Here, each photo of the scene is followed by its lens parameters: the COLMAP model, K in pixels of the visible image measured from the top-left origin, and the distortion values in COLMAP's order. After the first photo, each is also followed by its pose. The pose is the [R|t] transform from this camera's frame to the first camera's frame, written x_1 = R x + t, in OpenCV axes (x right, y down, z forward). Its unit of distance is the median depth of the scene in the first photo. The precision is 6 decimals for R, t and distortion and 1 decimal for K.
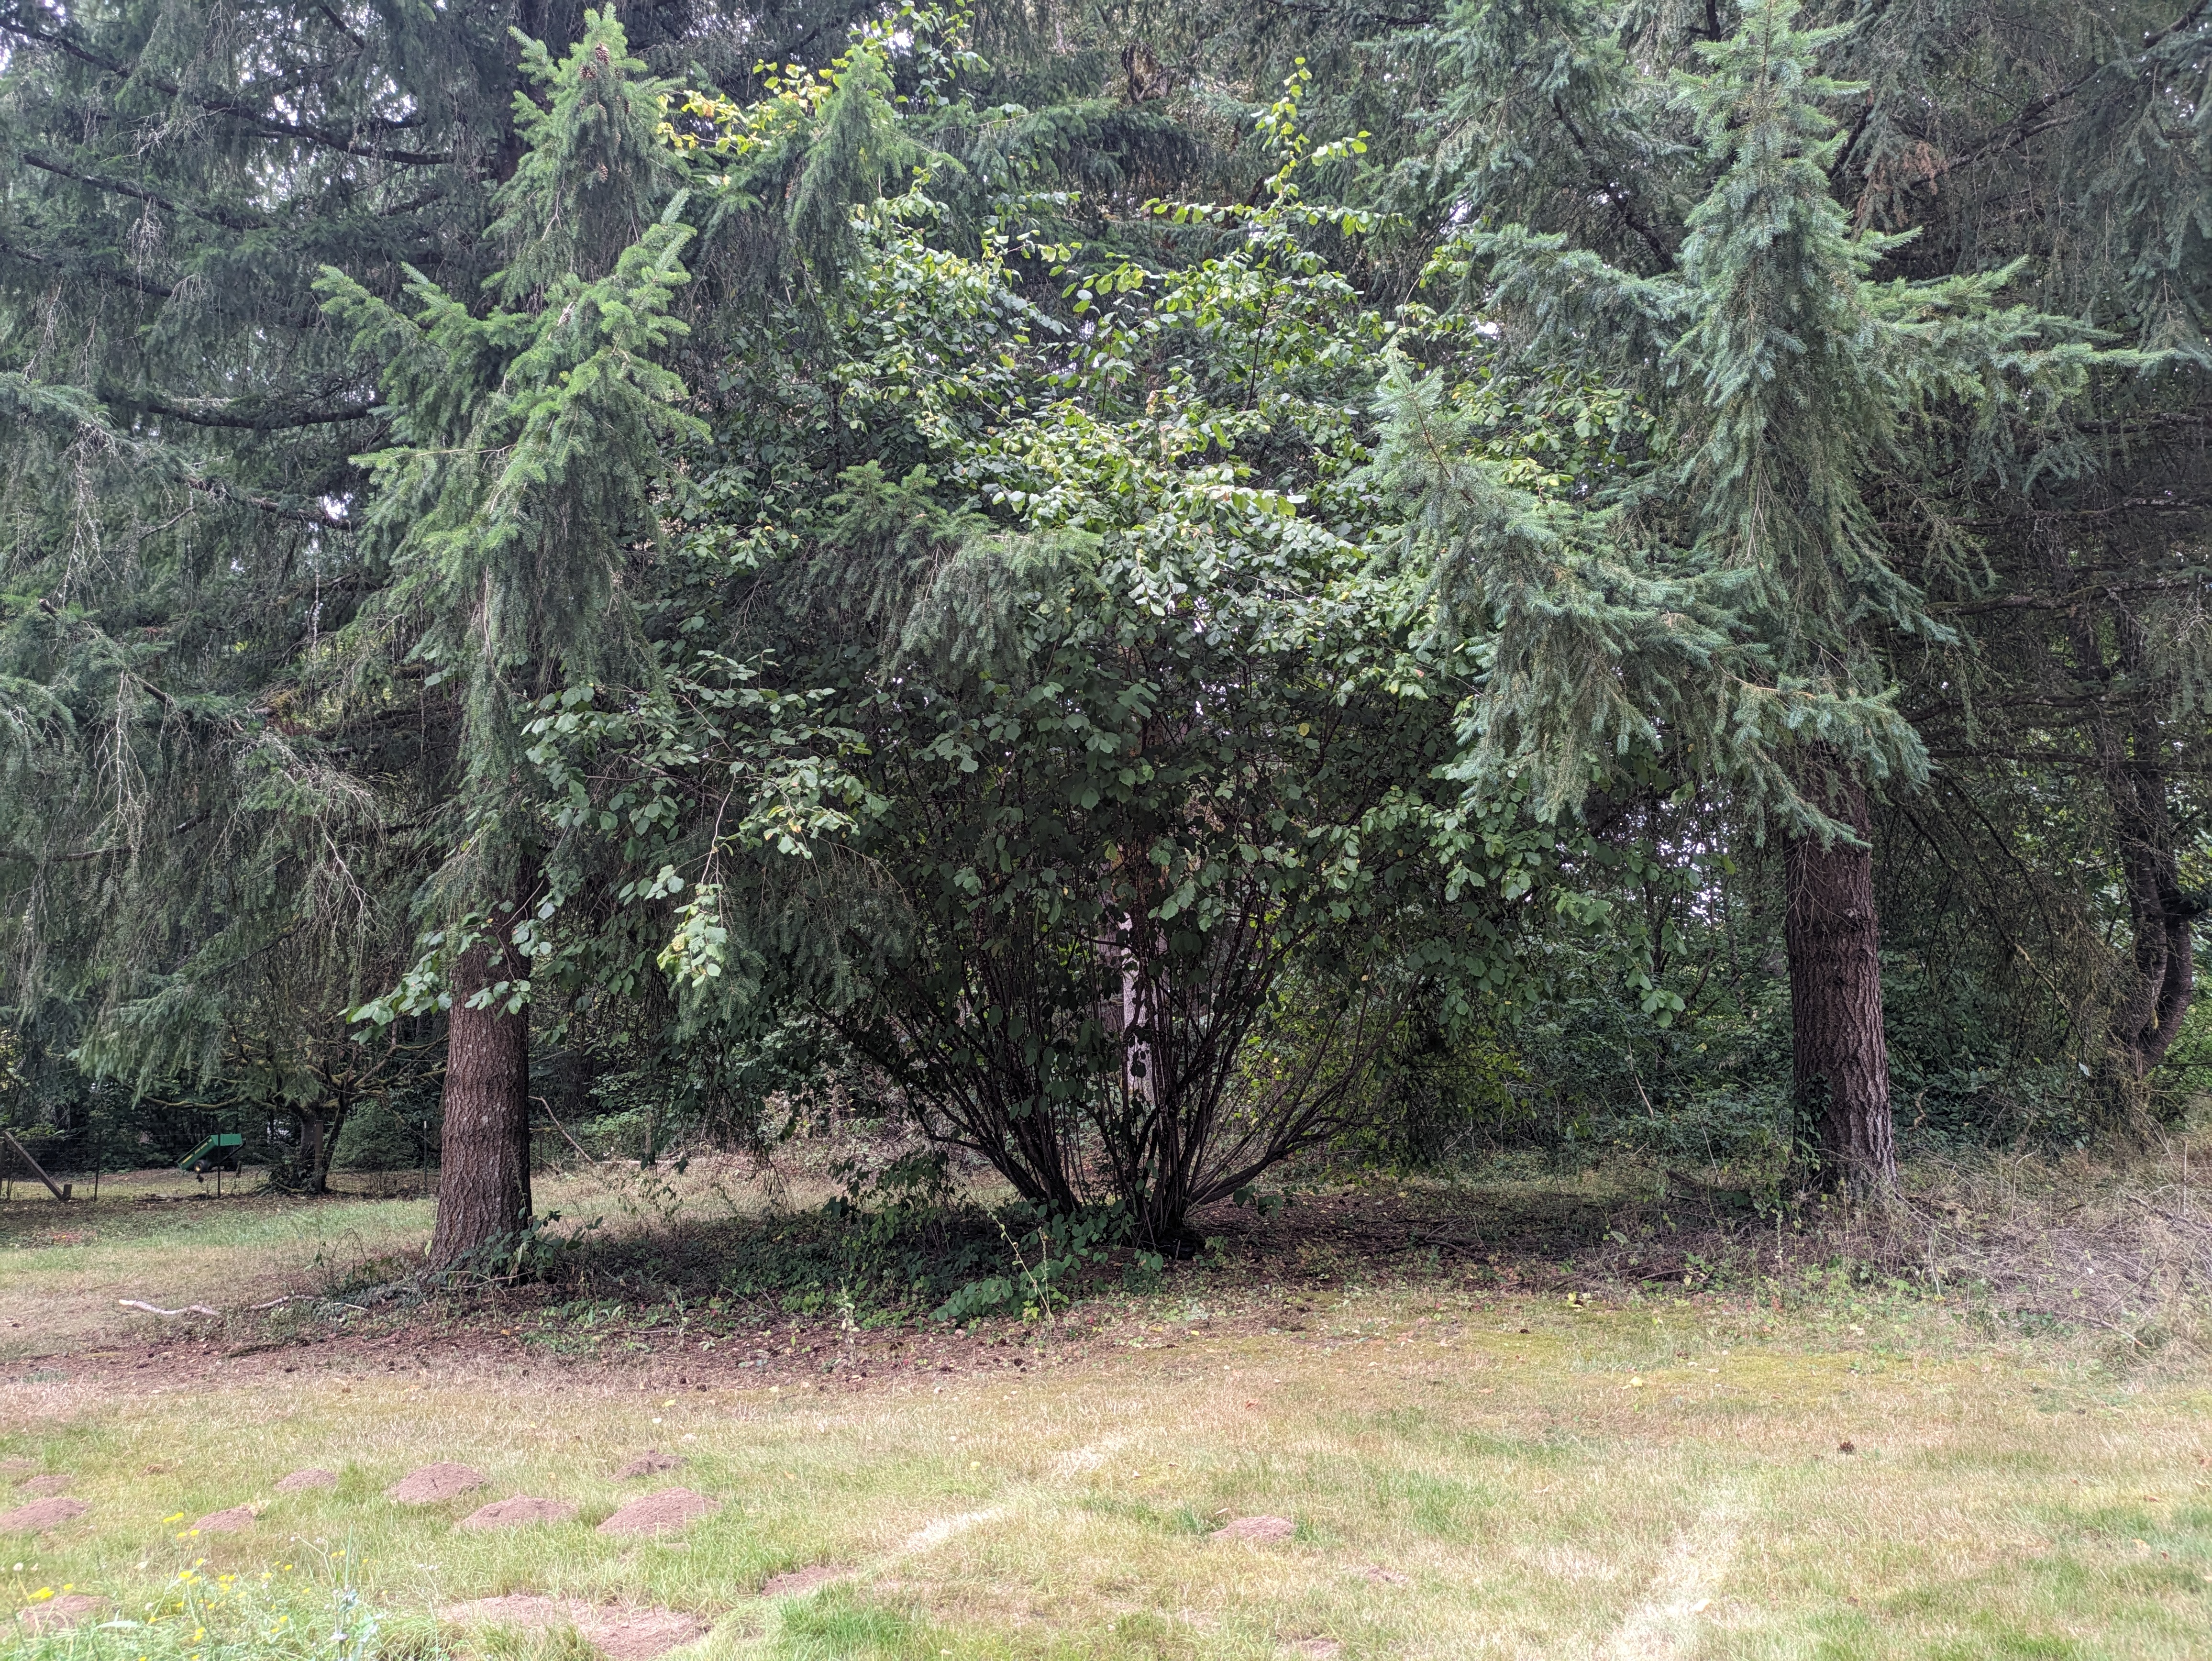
lens RADIAL K [[1771.6, 0, 1106.0], [0, 1771.6, 830.5], [0, 0, 1]] dist [0.038073, -0.008307]
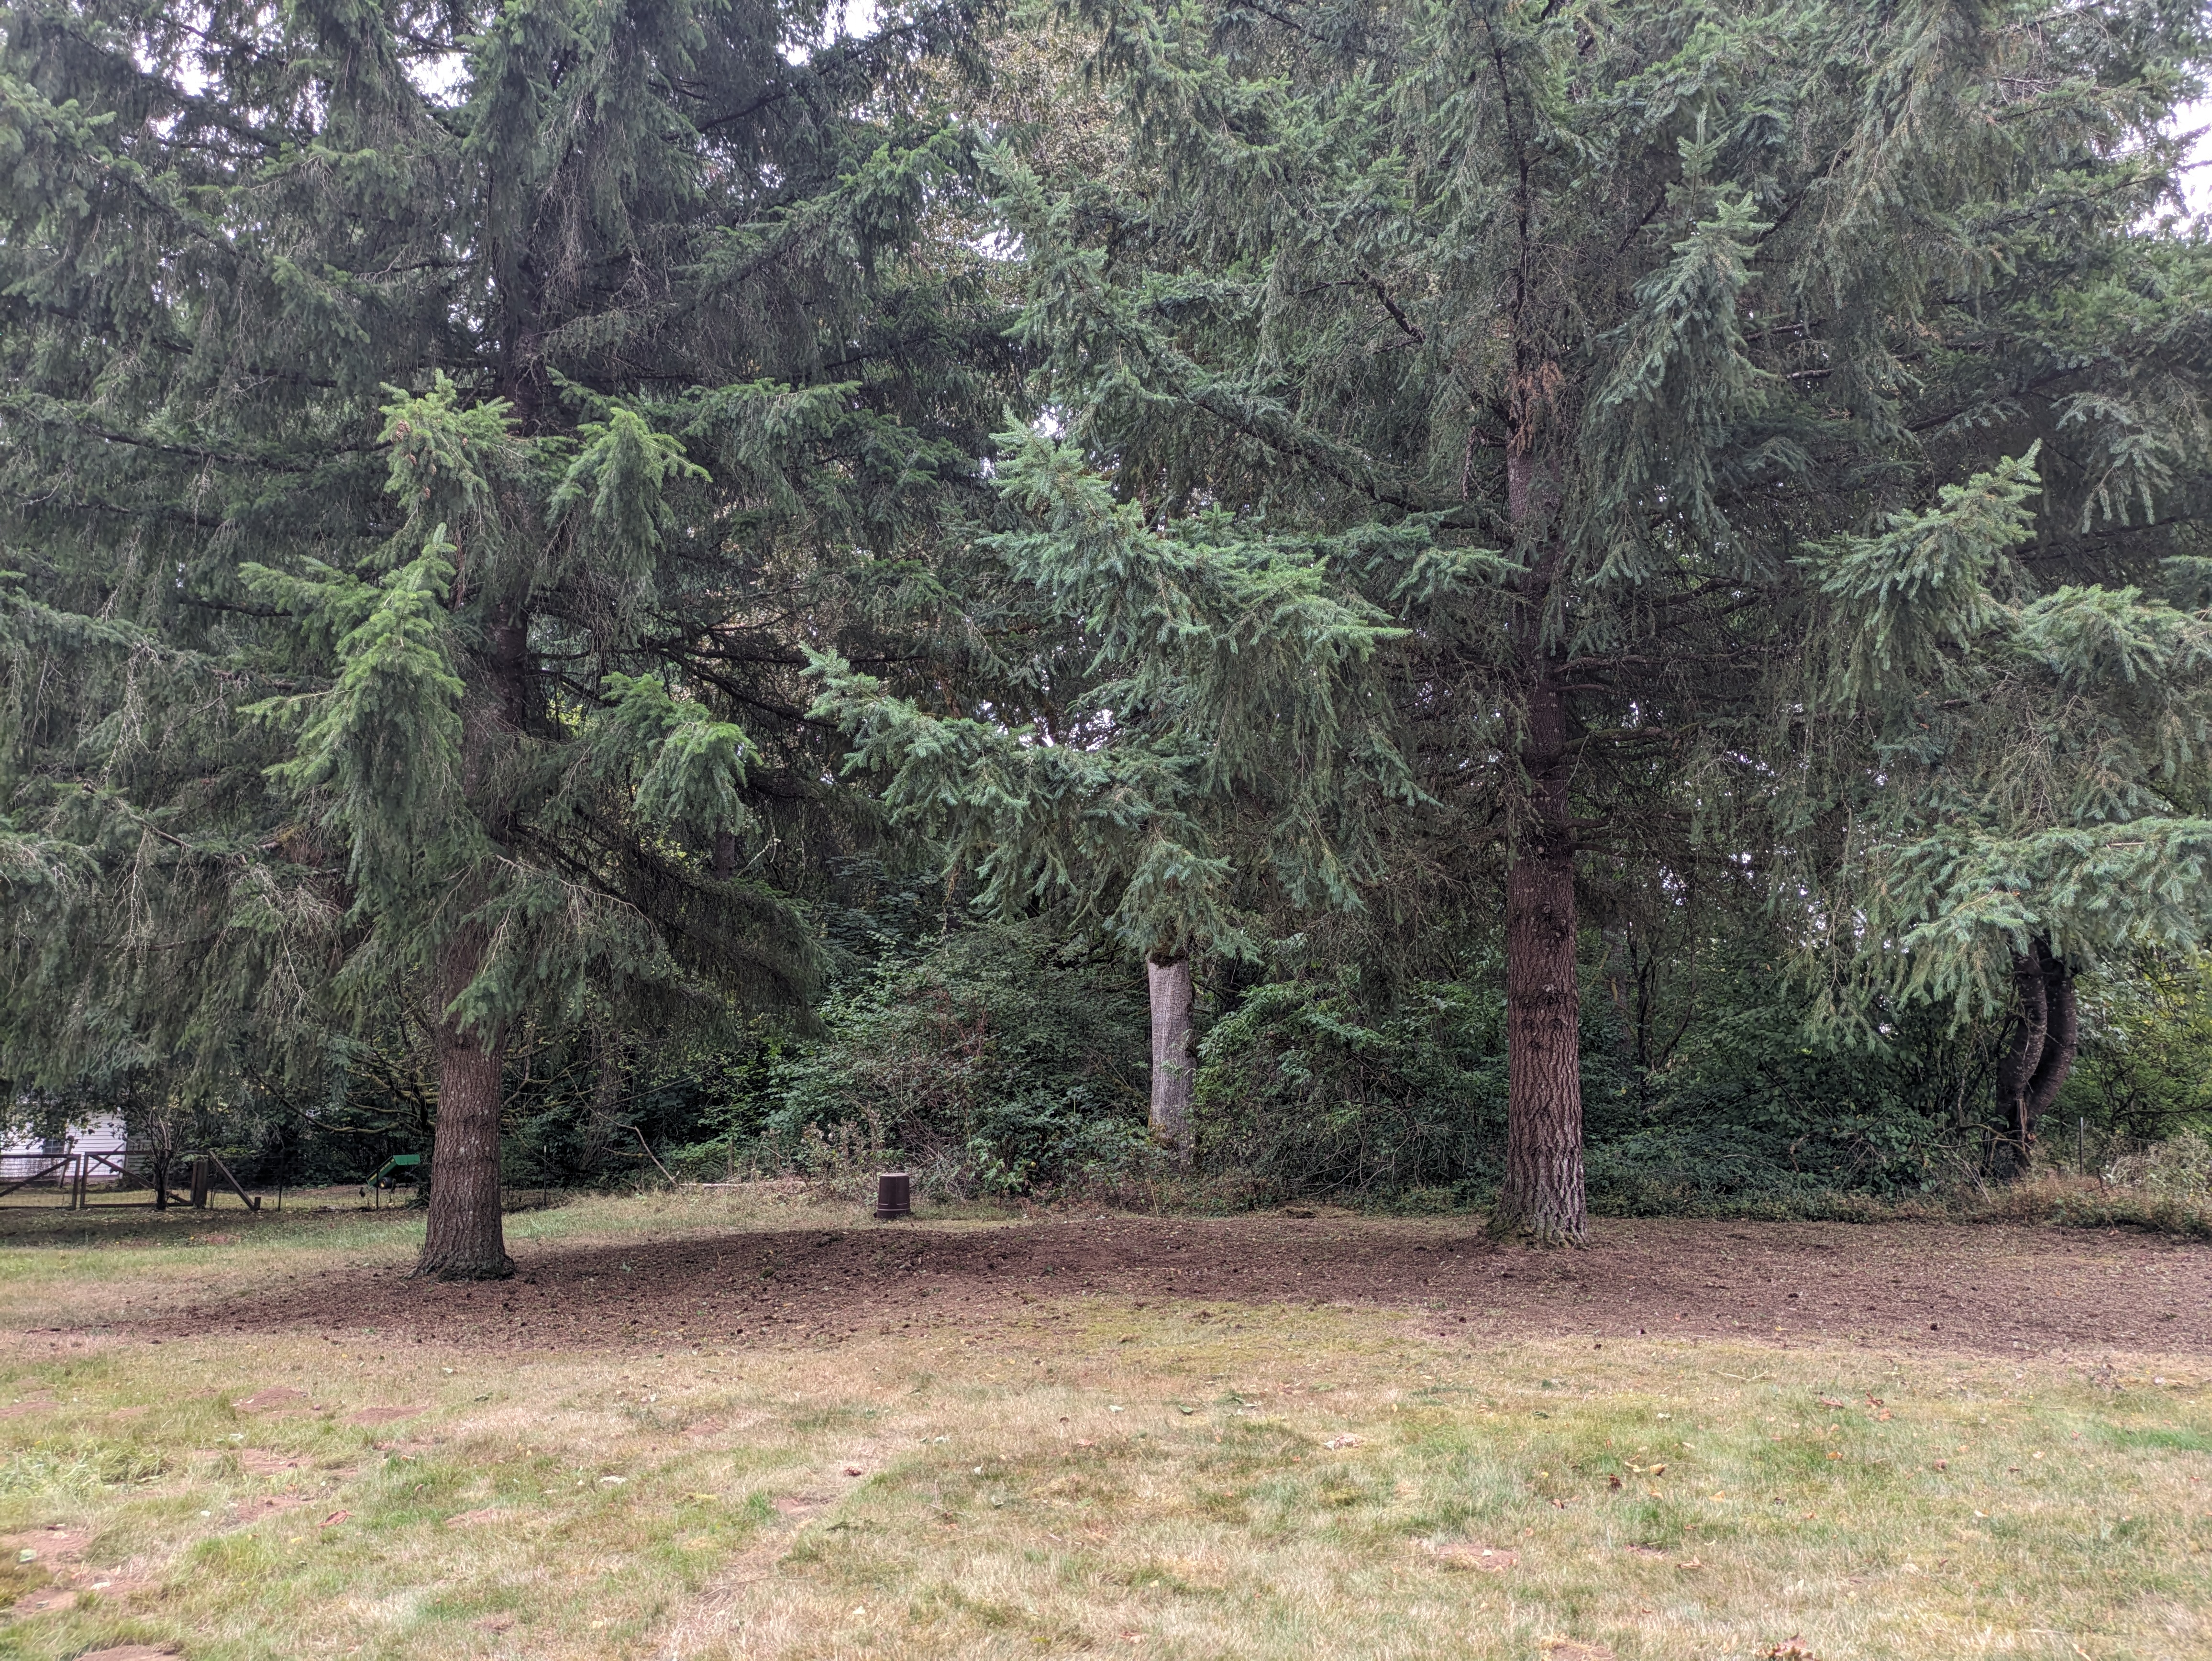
lens RADIAL K [[1771.6, 0, 1106.0], [0, 1771.6, 830.5], [0, 0, 1]] dist [0.038073, -0.008307]
pose [[0.992823, -0.009704, -0.119195, 0.270751], [0.007858, 0.999842, -0.015940, -0.044061], [0.119331, 0.014889, 0.992743, -0.224603]]
